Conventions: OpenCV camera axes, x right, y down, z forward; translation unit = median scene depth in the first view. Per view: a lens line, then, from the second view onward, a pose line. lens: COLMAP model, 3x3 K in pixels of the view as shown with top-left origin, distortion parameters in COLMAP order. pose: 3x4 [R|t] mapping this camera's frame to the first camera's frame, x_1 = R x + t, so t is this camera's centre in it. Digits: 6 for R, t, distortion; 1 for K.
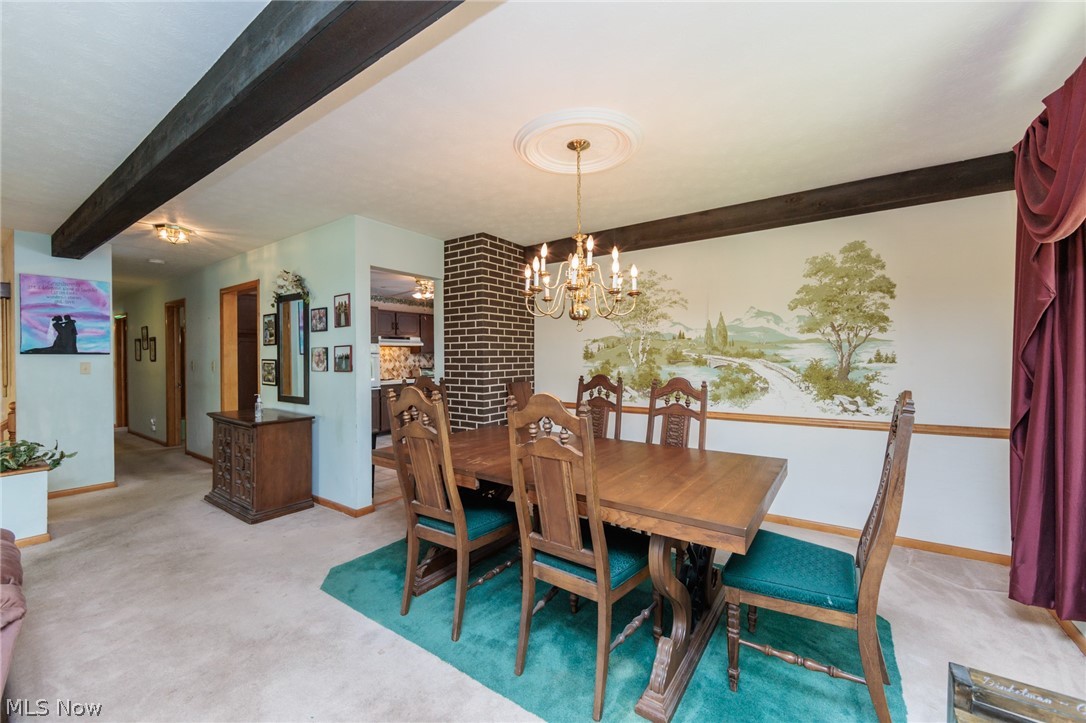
lens RADIAL K [[423.6, 0, 545.1], [0, 423.6, 360.5], [0, 0, 1]] dist [-0.000680, 0.000094]
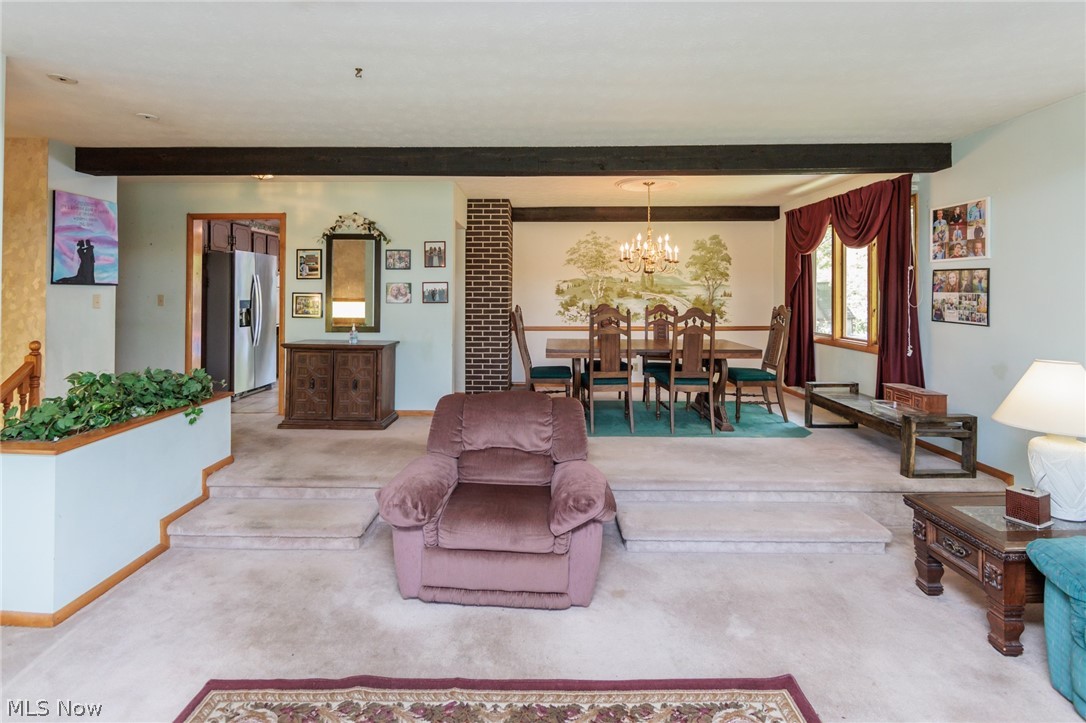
lens RADIAL K [[510.9, 0, 532.9], [0, 510.9, 287.1], [0, 0, 1]] dist [-0.002447, -0.000191]
pose [[0.832581, 0.013743, 0.553733, -1.046951], [-0.001957, 0.999759, -0.021870, 0.011607], [-0.553900, 0.017125, 0.832407, -0.406529]]
